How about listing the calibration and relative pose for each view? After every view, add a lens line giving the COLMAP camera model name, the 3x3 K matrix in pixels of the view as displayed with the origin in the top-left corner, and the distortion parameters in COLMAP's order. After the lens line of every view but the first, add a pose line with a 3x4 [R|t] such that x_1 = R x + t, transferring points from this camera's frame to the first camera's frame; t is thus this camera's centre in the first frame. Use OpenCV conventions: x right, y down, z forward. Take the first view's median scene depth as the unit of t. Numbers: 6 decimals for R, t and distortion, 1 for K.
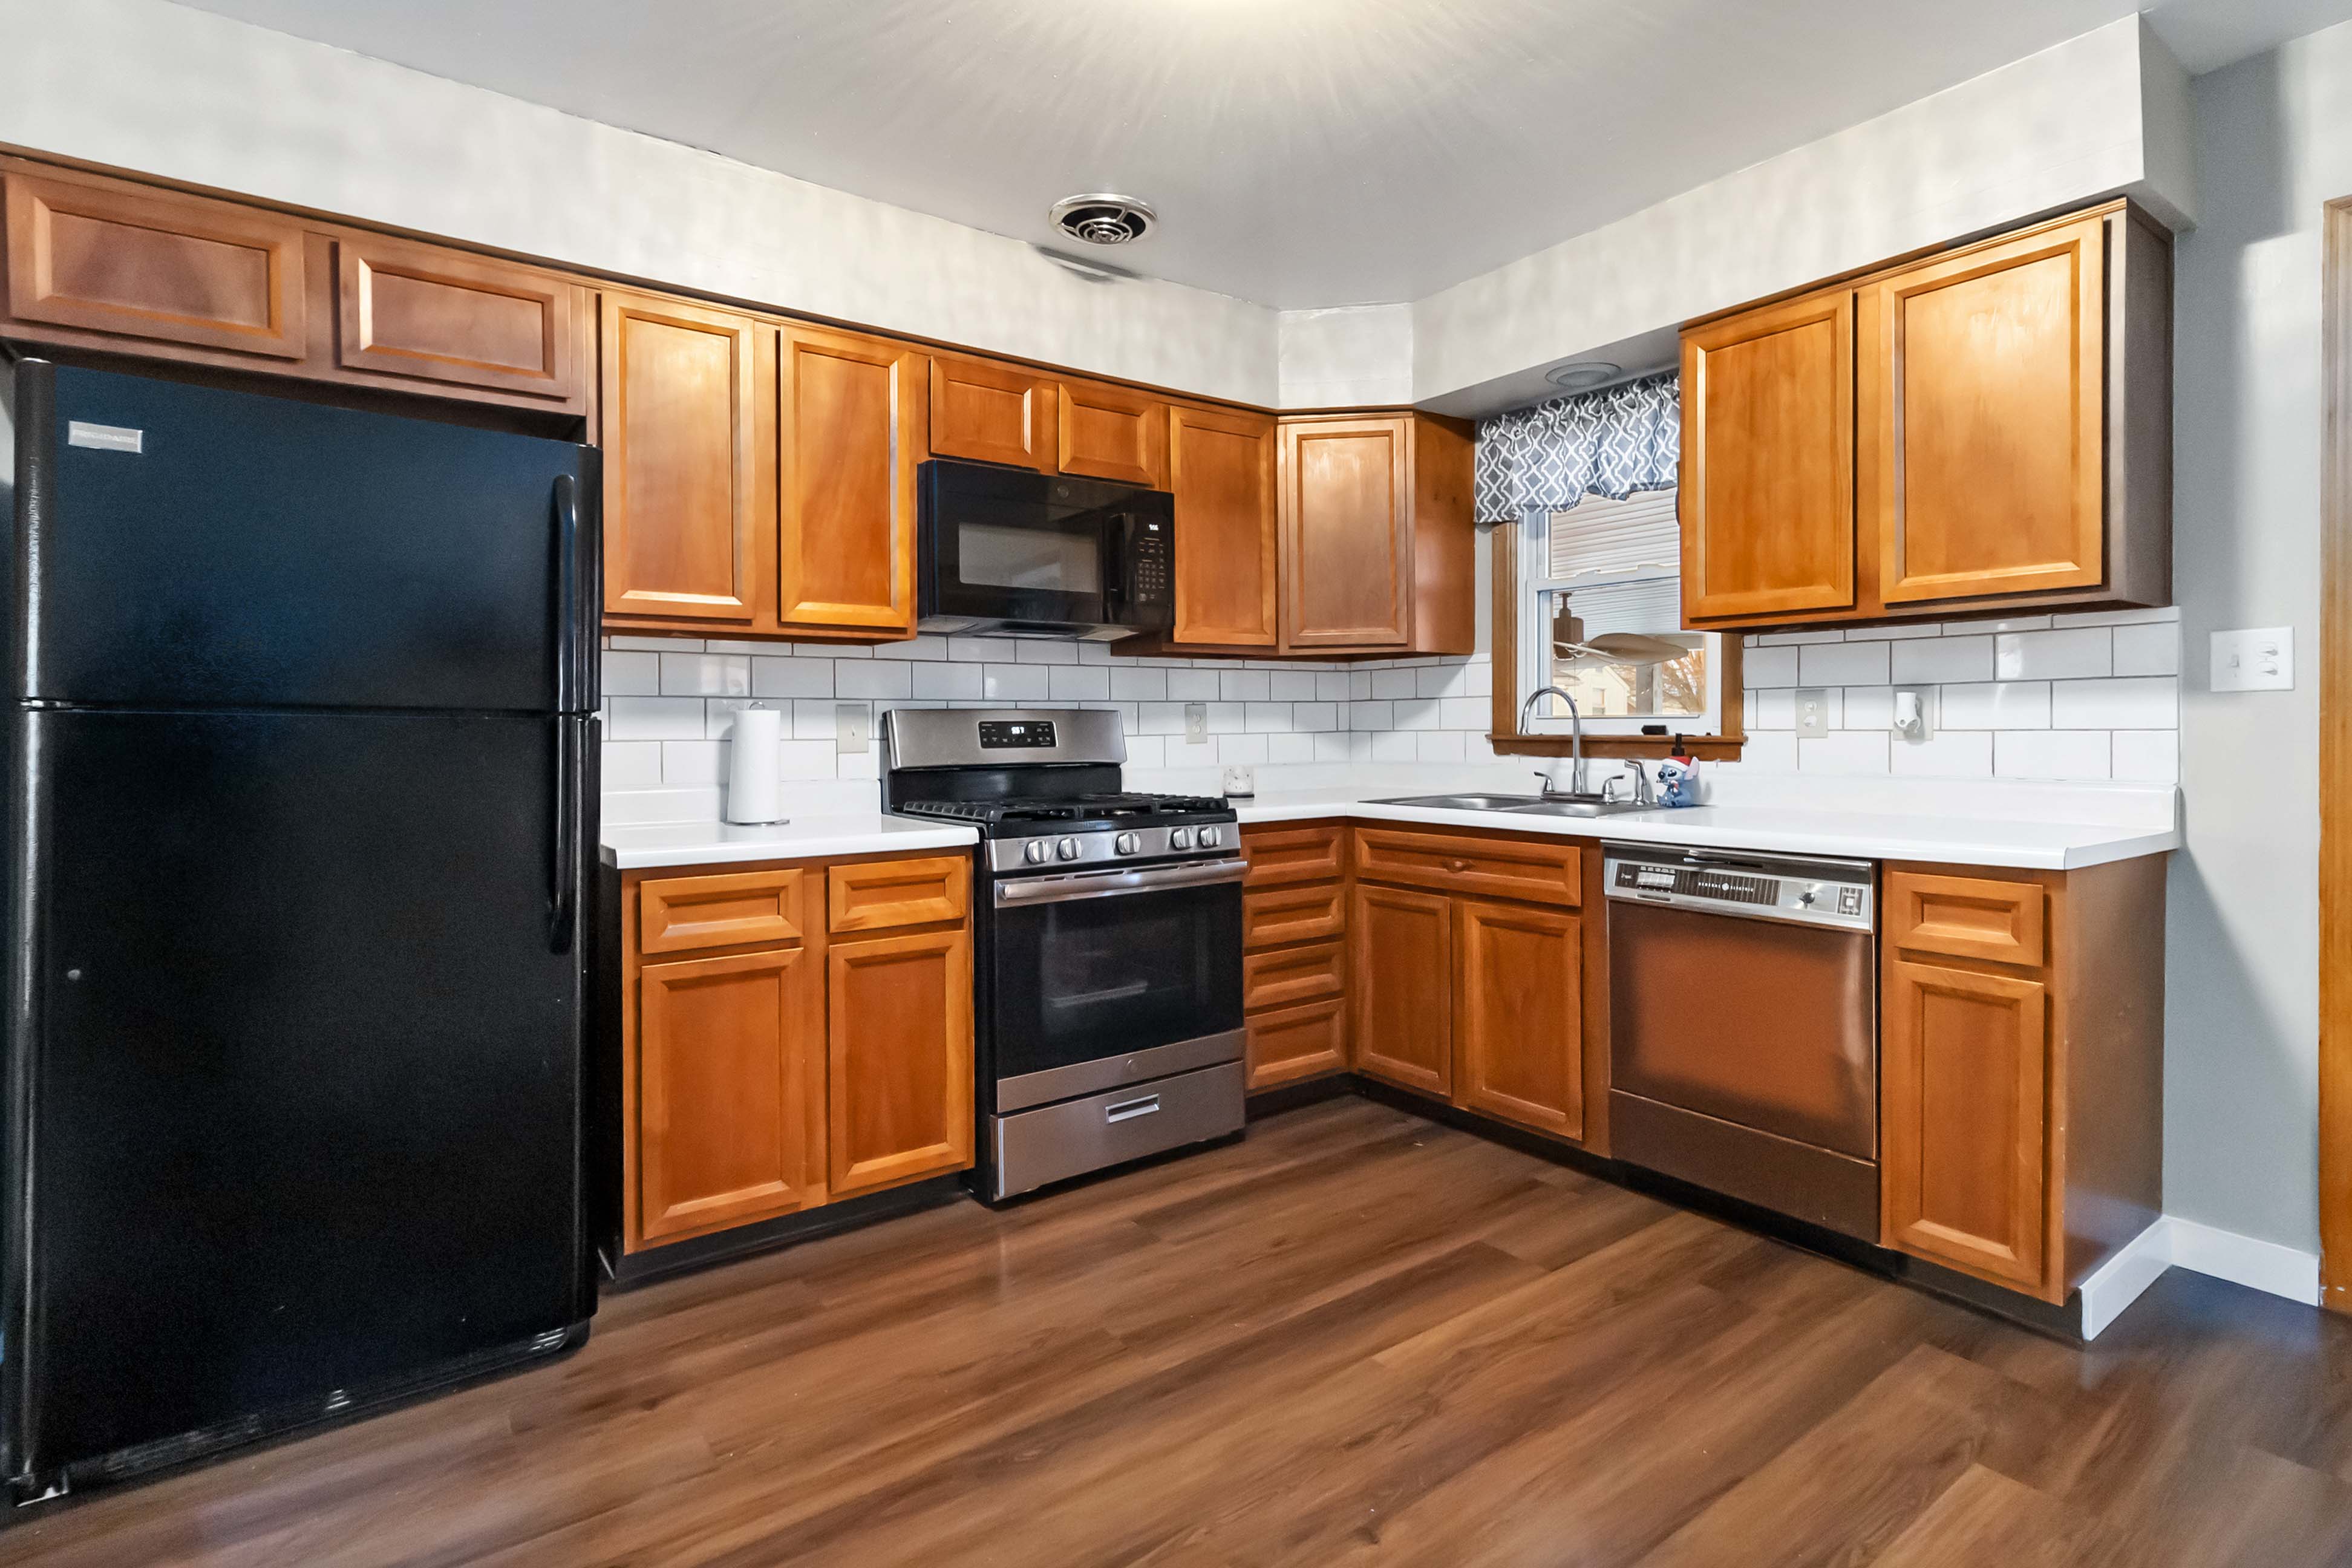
lens RADIAL K [[1097.5, 0, 1208.8], [0, 1097.5, 763.7], [0, 0, 1]] dist [0.002742, 0.000269]
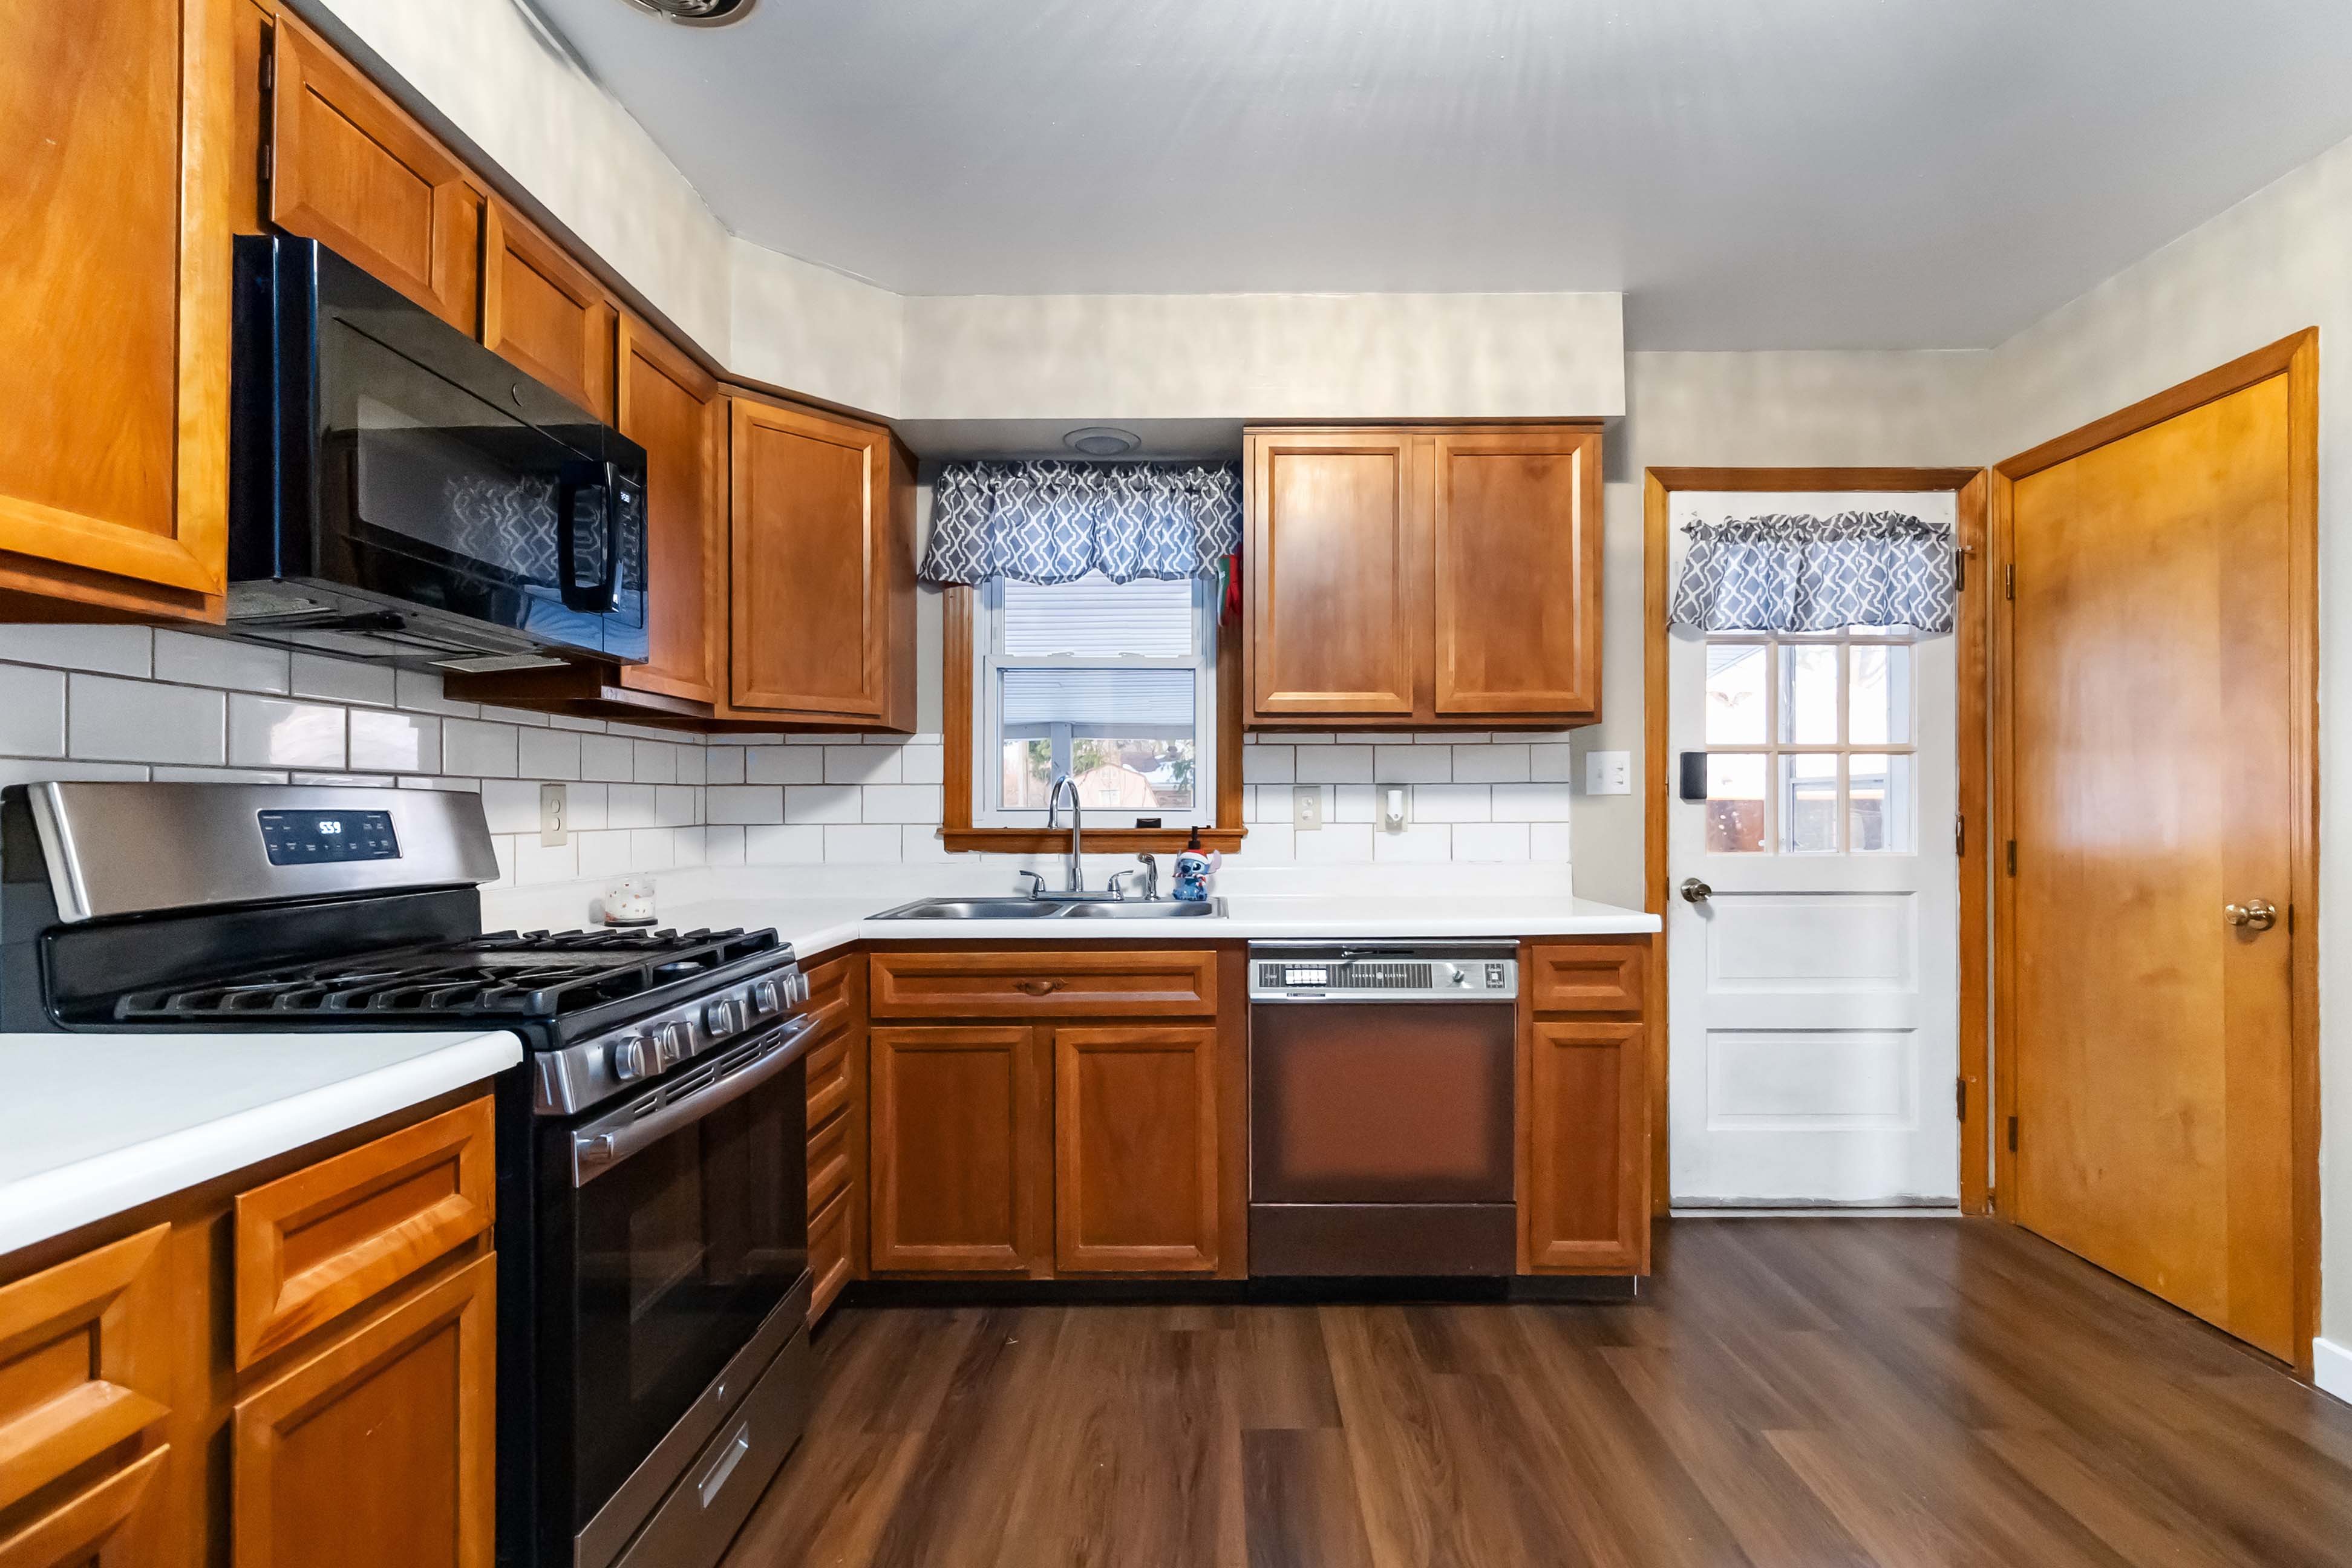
lens RADIAL K [[1071.9, 0, 1182.8], [0, 1071.9, 822.1], [0, 0, 1]] dist [-0.000029, -0.000296]
pose [[0.625188, -0.002409, 0.780470, -0.340609], [0.025613, 0.999520, -0.017432, -0.015369], [-0.780054, 0.030889, 0.624950, 0.405727]]
